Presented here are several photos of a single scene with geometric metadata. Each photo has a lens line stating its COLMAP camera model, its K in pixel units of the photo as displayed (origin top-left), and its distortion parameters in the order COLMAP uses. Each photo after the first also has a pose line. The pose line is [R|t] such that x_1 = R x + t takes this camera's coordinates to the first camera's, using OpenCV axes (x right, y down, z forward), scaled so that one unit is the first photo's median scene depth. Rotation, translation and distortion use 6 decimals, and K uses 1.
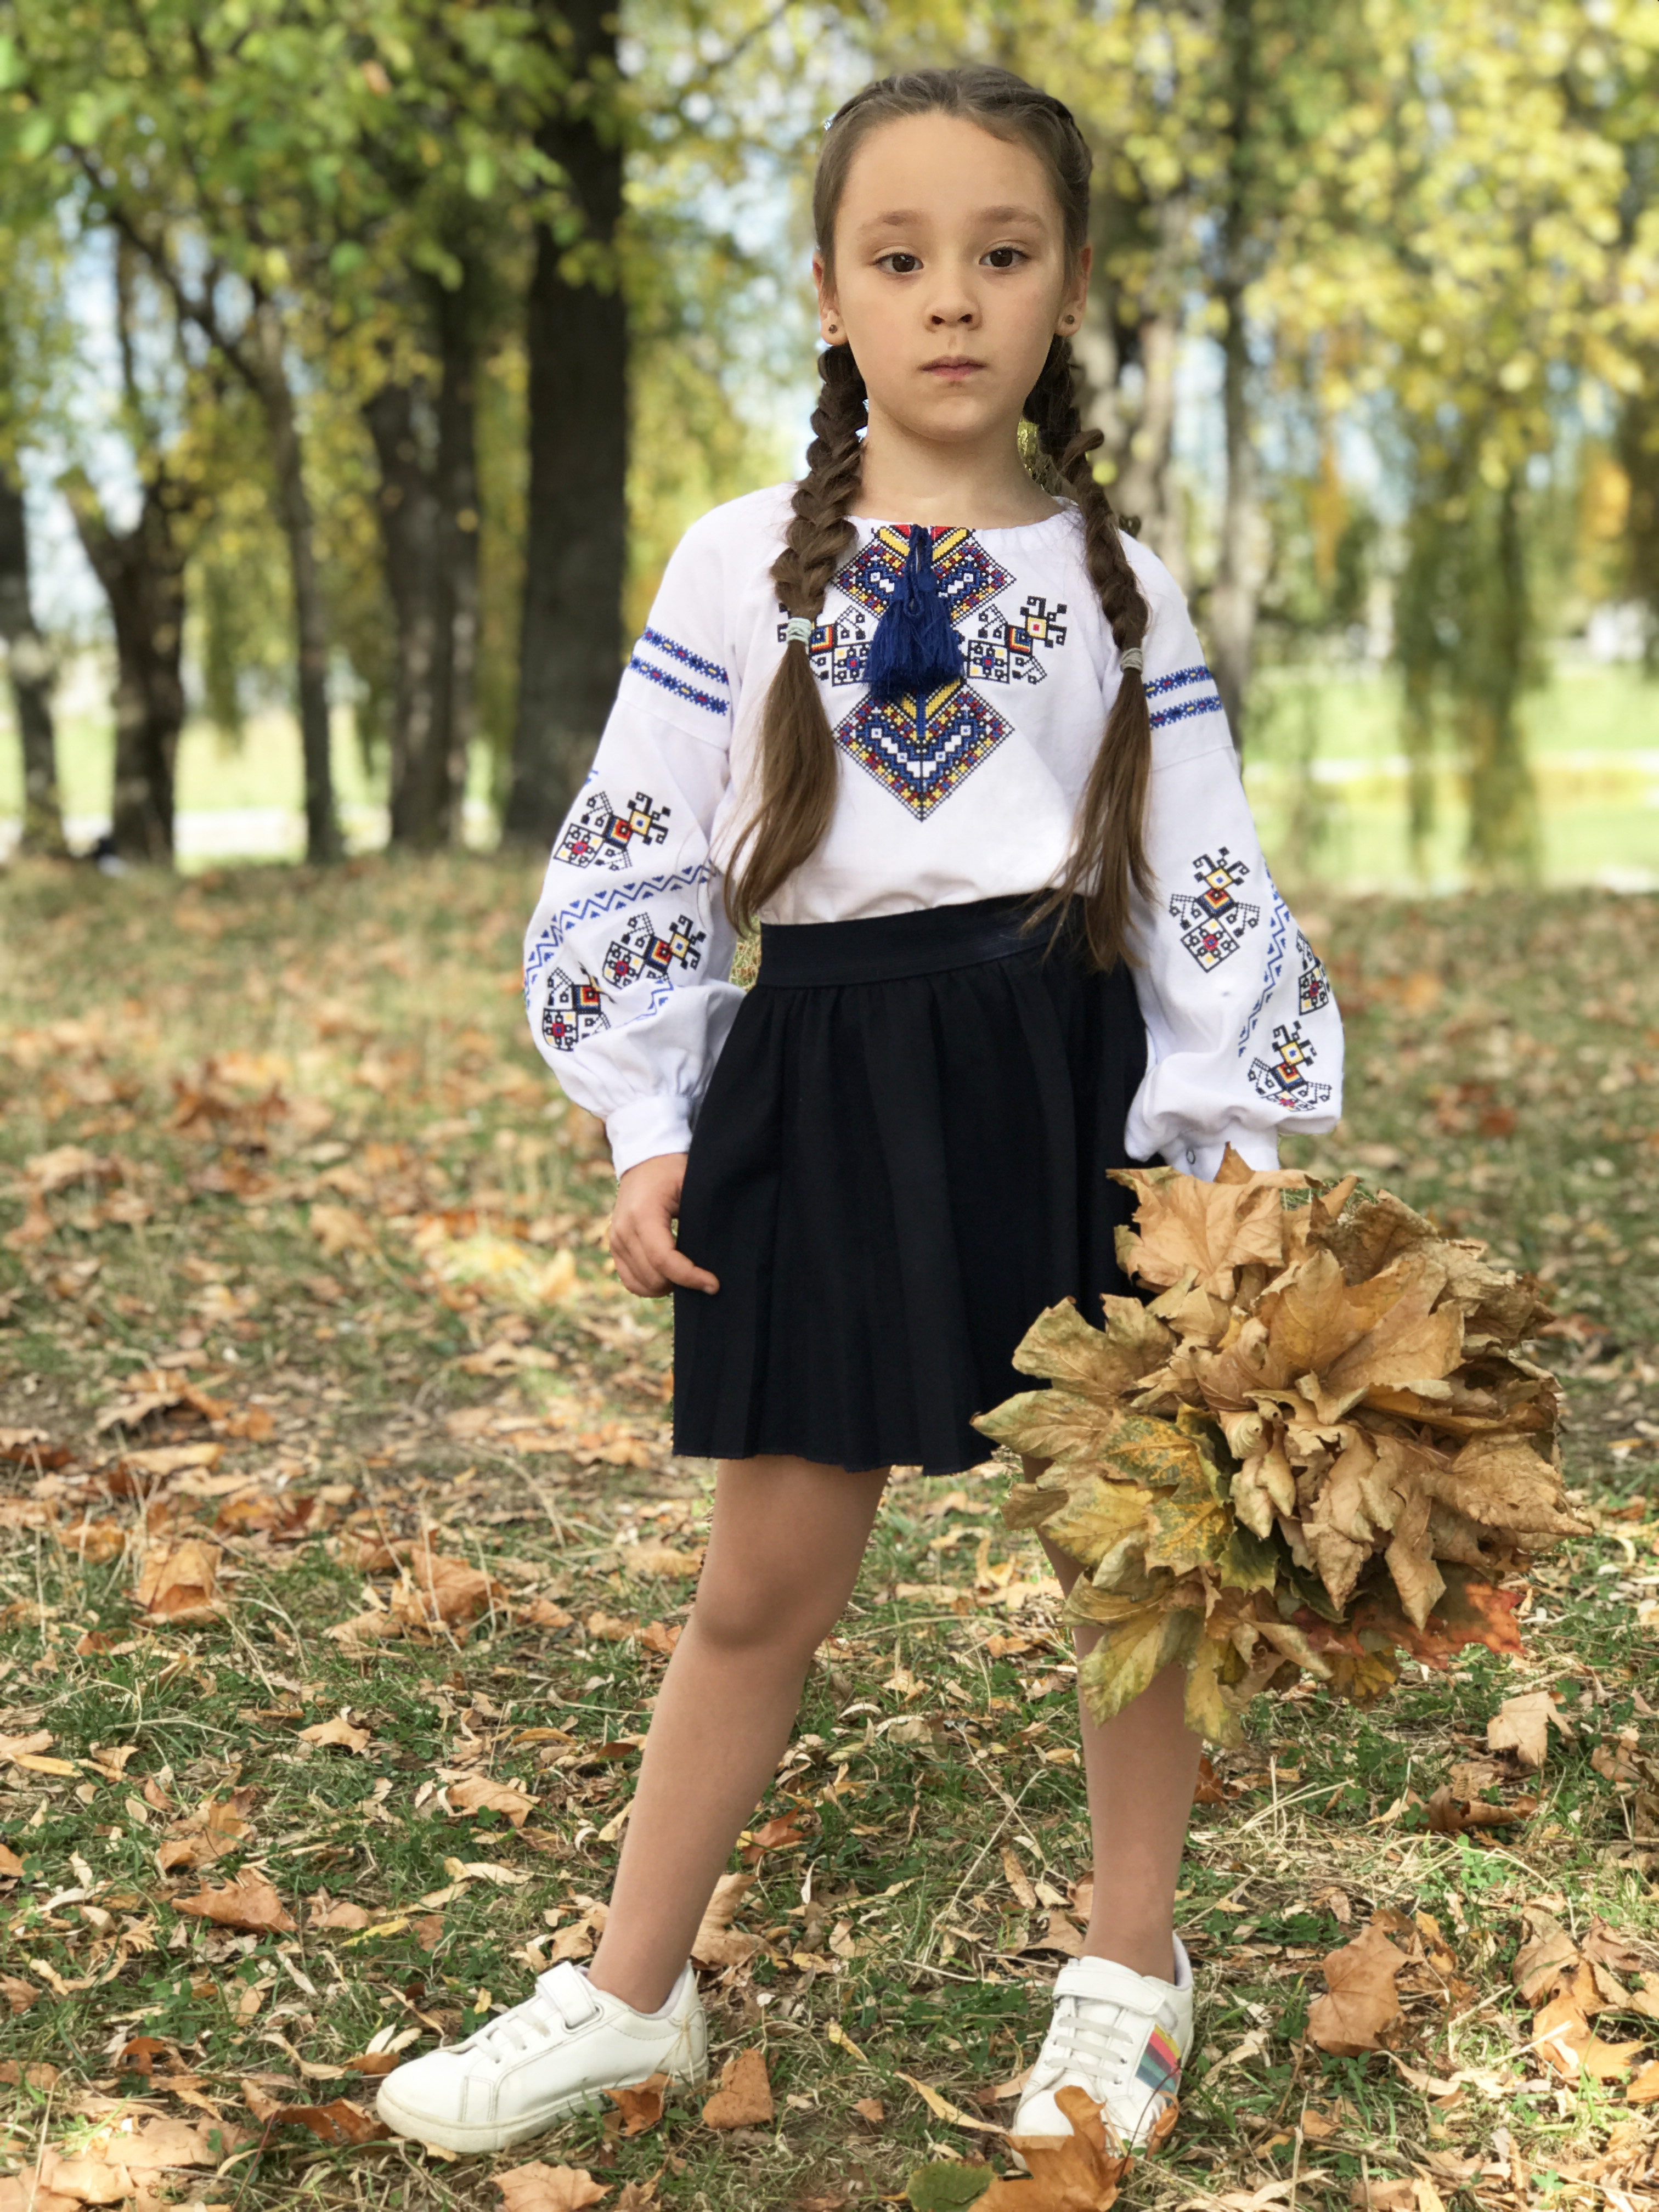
lens RADIAL K [[3706.2, 0, 829.5], [0, 3706.2, 1106.0], [0, 0, 1]] dist [0.054259, 0.127500]
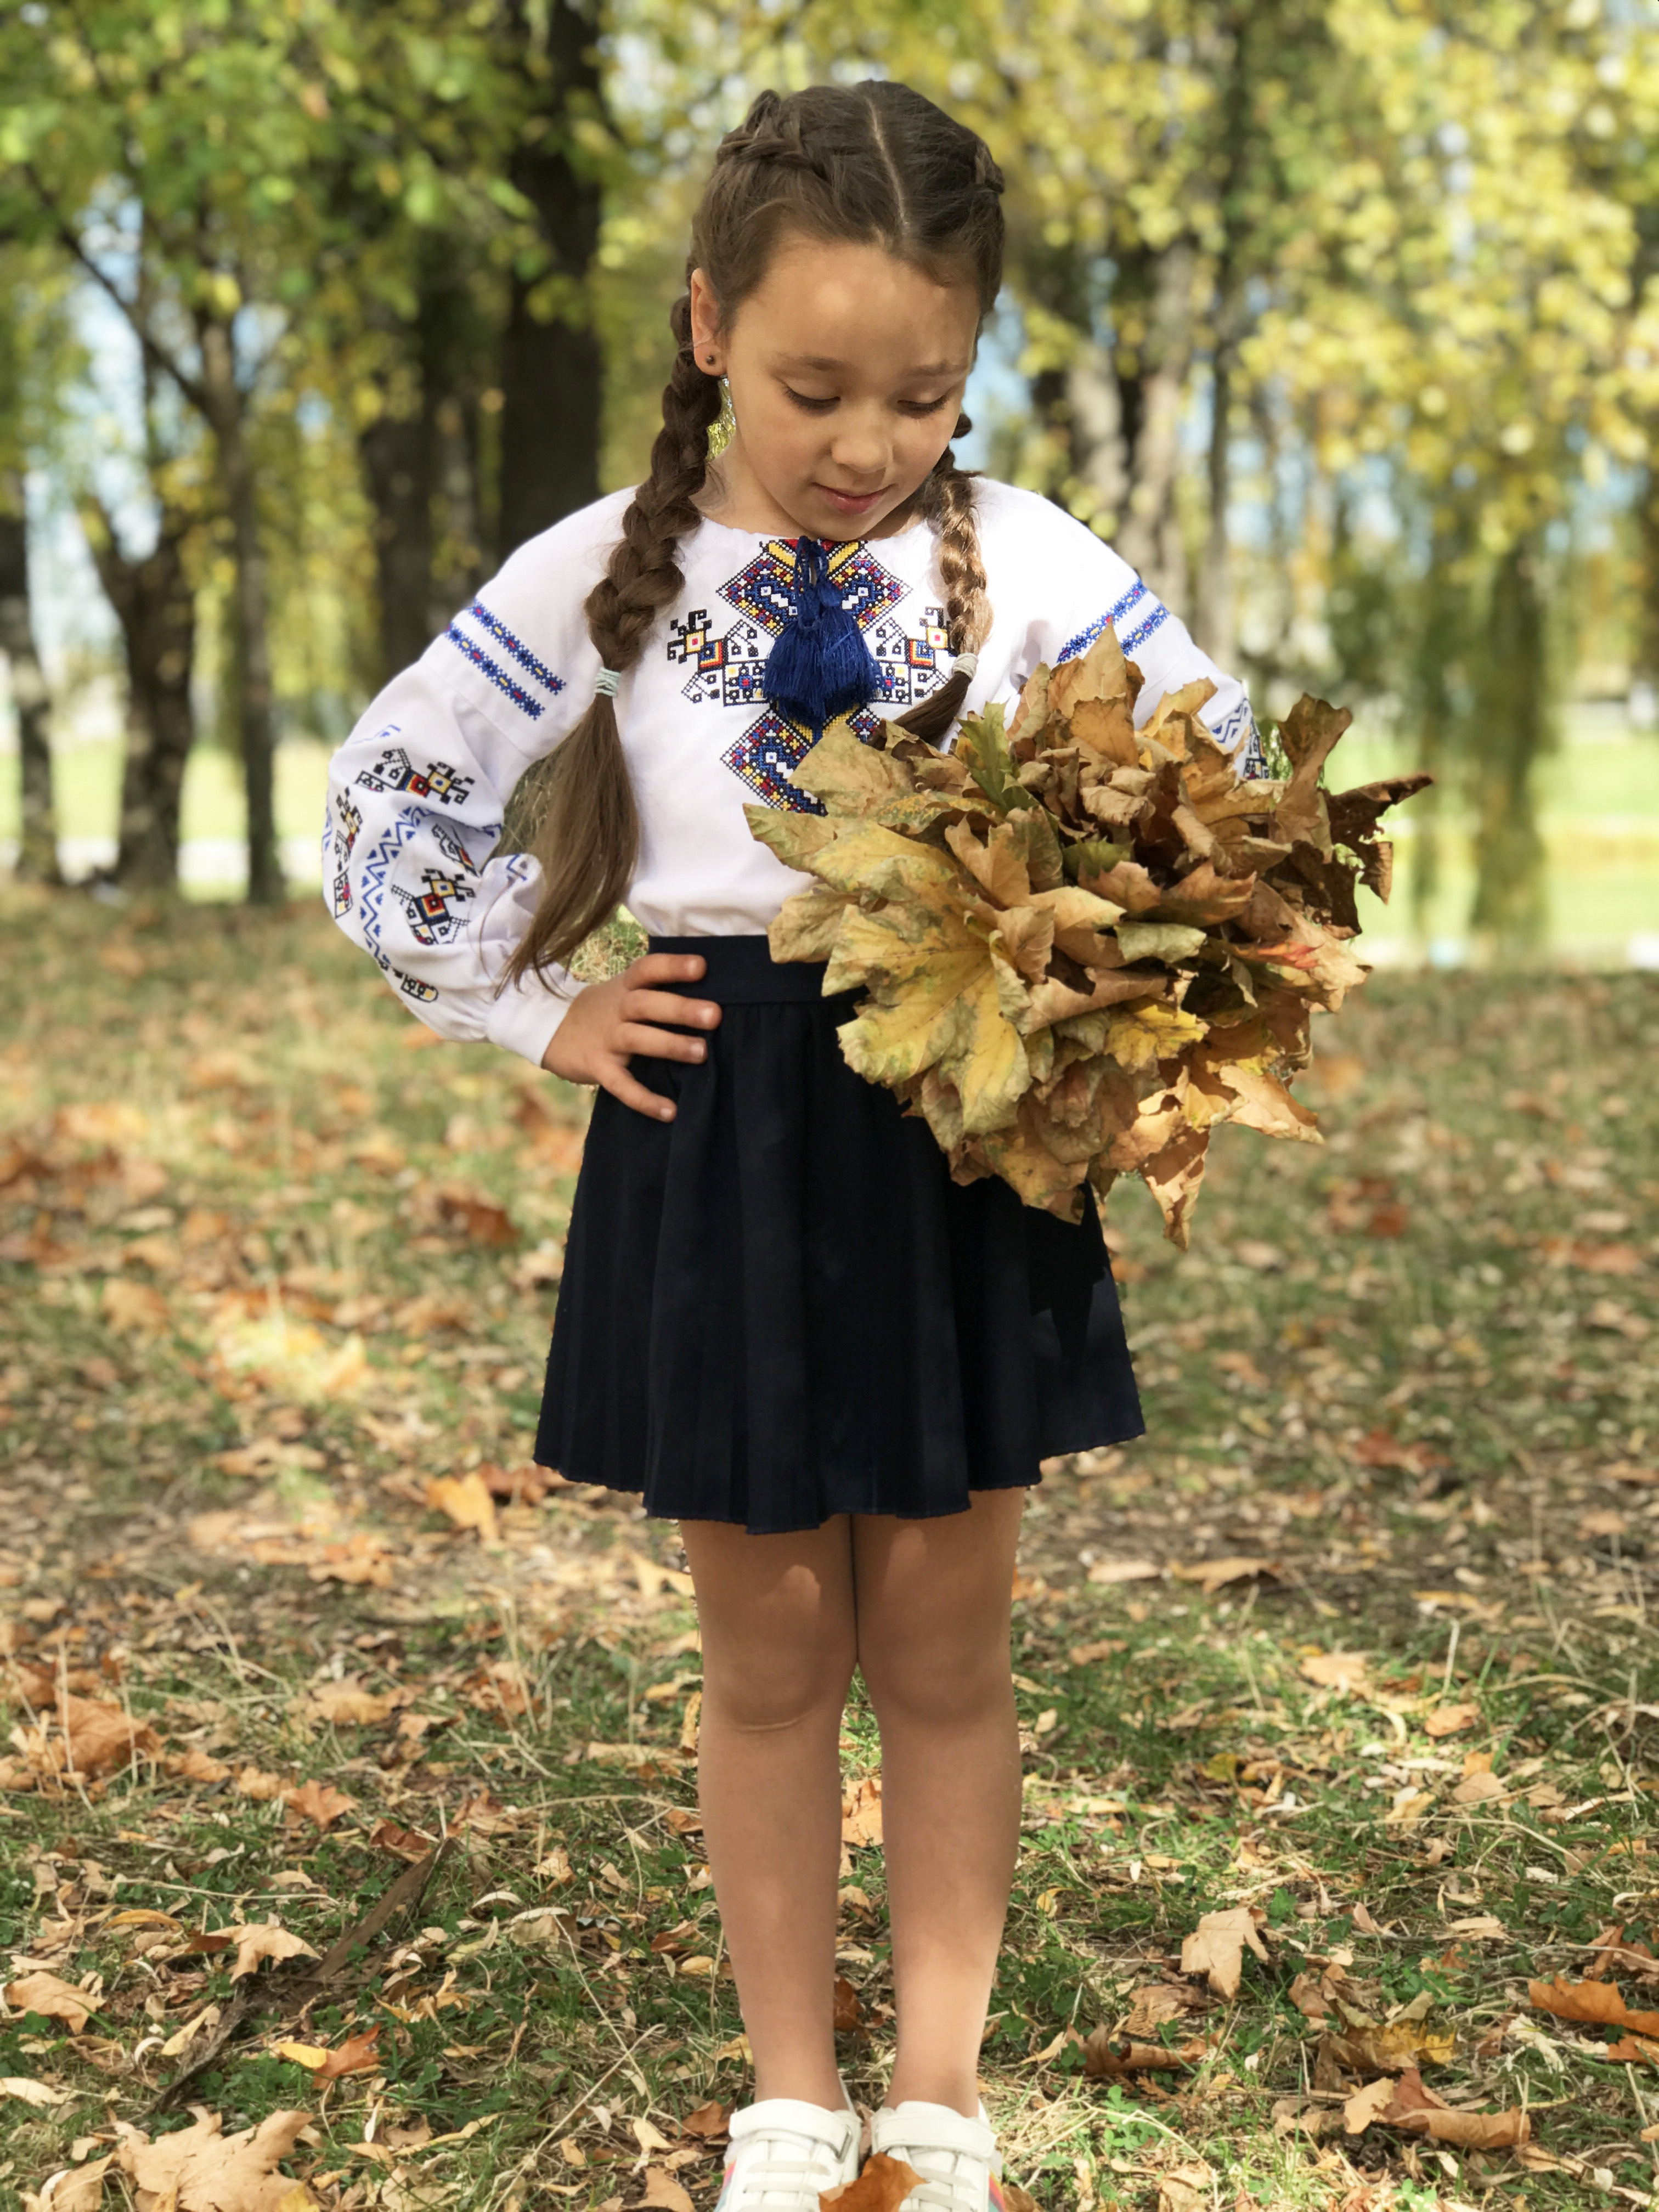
lens RADIAL K [[3684.8, 0, 860.9], [0, 3684.8, 1055.3], [0, 0, 1]] dist [0.174399, -0.489729]
pose [[0.999551, 0.028814, -0.008271, 0.087614], [-0.029007, 0.999286, -0.024202, -0.019277], [0.007568, 0.024431, 0.999673, 0.089567]]
